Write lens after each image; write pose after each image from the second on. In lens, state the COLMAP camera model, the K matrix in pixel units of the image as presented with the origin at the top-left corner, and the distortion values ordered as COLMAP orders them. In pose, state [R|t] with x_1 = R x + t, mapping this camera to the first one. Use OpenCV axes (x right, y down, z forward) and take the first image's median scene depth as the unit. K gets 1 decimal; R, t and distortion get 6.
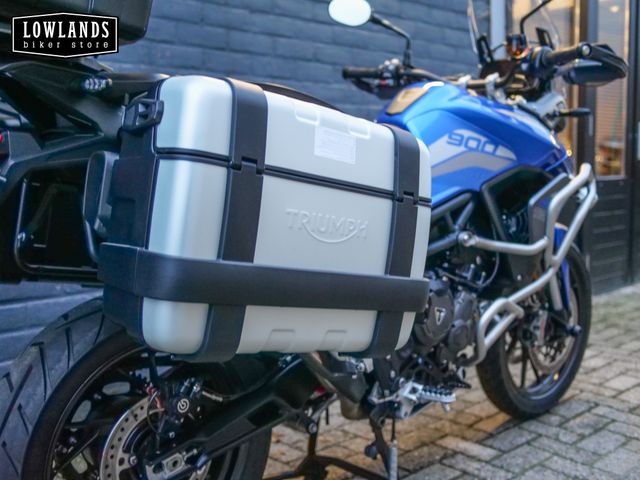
lens RADIAL K [[737.6, 0, 316.8], [0, 737.6, 237.8], [0, 0, 1]] dist [0.000492, 0.000000]
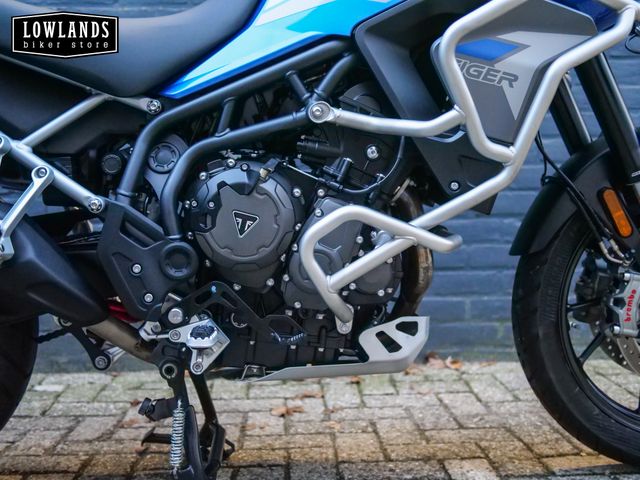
lens RADIAL K [[737.6, 0, 317.6], [0, 737.6, 239.0], [0, 0, 1]] dist [0.000492, 0.000000]
pose [[0.757443, 0.038520, -0.651764, 0.604266], [-0.057497, 0.998315, -0.007818, 0.112754], [0.650365, 0.043396, 0.758381, 0.514674]]
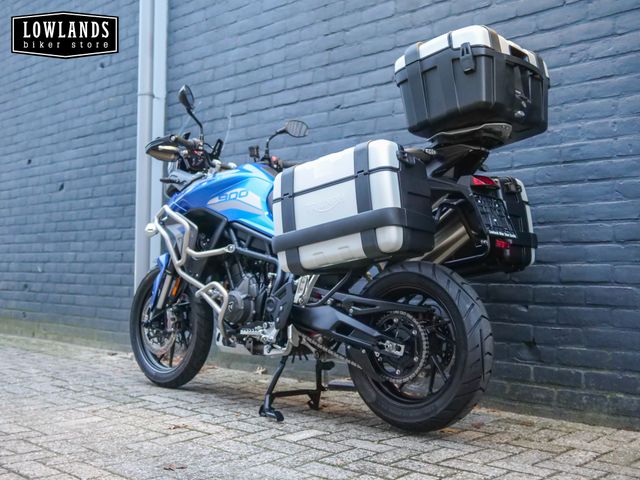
lens RADIAL K [[737.6, 0, 318.1], [0, 737.6, 237.2], [0, 0, 1]] dist [0.000492, 0.000000]
pose [[0.046343, -0.038091, -0.998199, 1.673627], [-0.110317, 0.992965, -0.043013, 0.022352], [0.992815, 0.112111, 0.041815, 1.130876]]
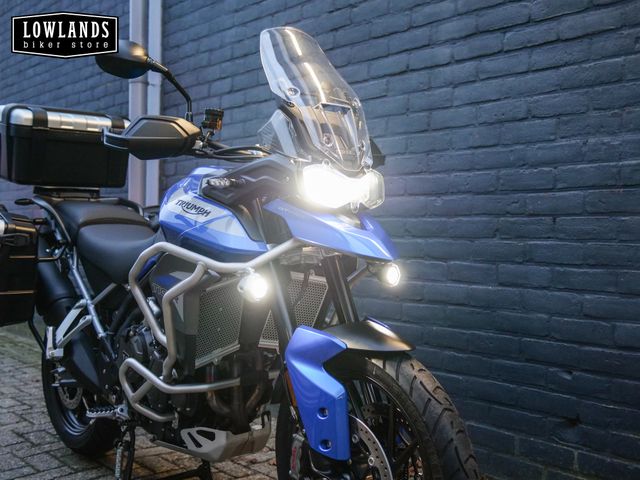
lens RADIAL K [[737.6, 0, 319.2], [0, 737.6, 238.4], [0, 0, 1]] dist [0.000492, 0.000000]
pose [[-0.042912, 0.017467, -0.998926, 1.323748], [-0.110405, 0.993641, 0.022117, -0.152907], [0.992960, 0.111235, -0.040711, 1.277628]]
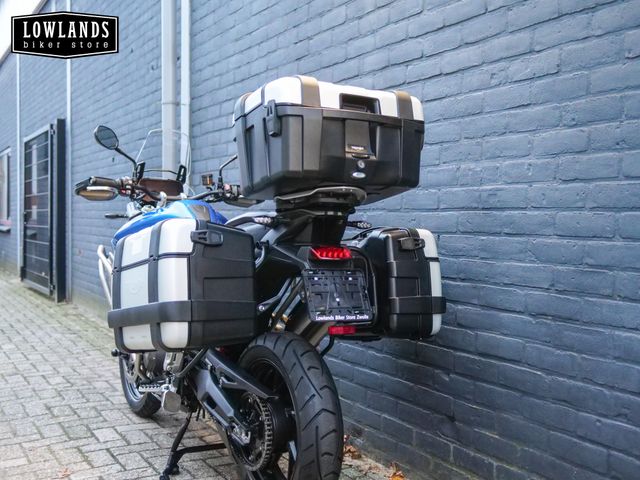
lens RADIAL K [[737.6, 0, 316.4], [0, 737.6, 239.6], [0, 0, 1]] dist [0.000492, 0.000000]
pose [[-0.245190, 0.042349, -0.968550, 1.459888], [-0.096797, 0.992984, 0.067922, -0.269497], [0.964631, 0.110406, -0.239371, 1.737468]]
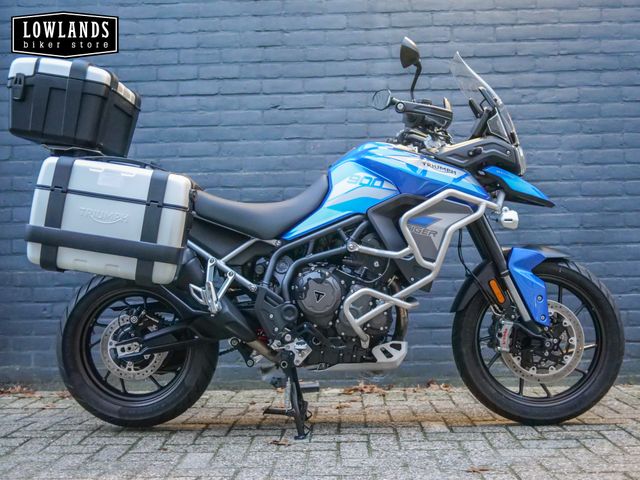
lens RADIAL K [[737.6, 0, 316.4], [0, 737.6, 240.6], [0, 0, 1]] dist [0.000492, 0.000000]
pose [[0.699415, -0.038231, -0.713693, 1.151814], [-0.060261, 0.991858, -0.112188, 0.151106], [0.712171, 0.121474, 0.691416, -0.039178]]
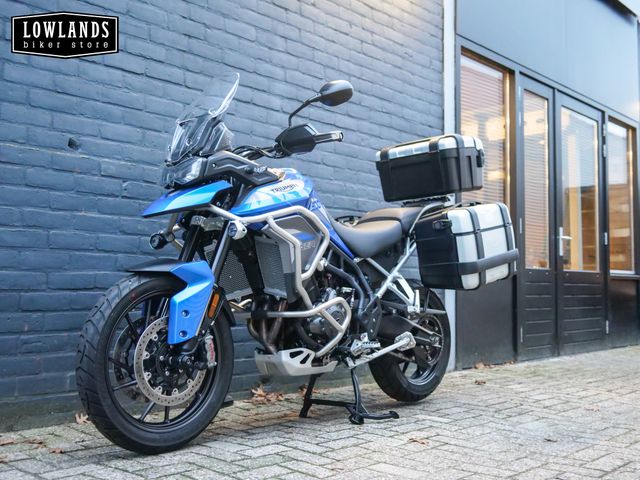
lens RADIAL K [[737.6, 0, 321.0], [0, 737.6, 239.3], [0, 0, 1]] dist [0.000492, 0.000000]
pose [[0.997498, 0.027364, 0.065189, -0.146530], [-0.016316, 0.986267, -0.164349, 0.213666], [-0.068791, 0.162874, 0.984246, -0.583285]]
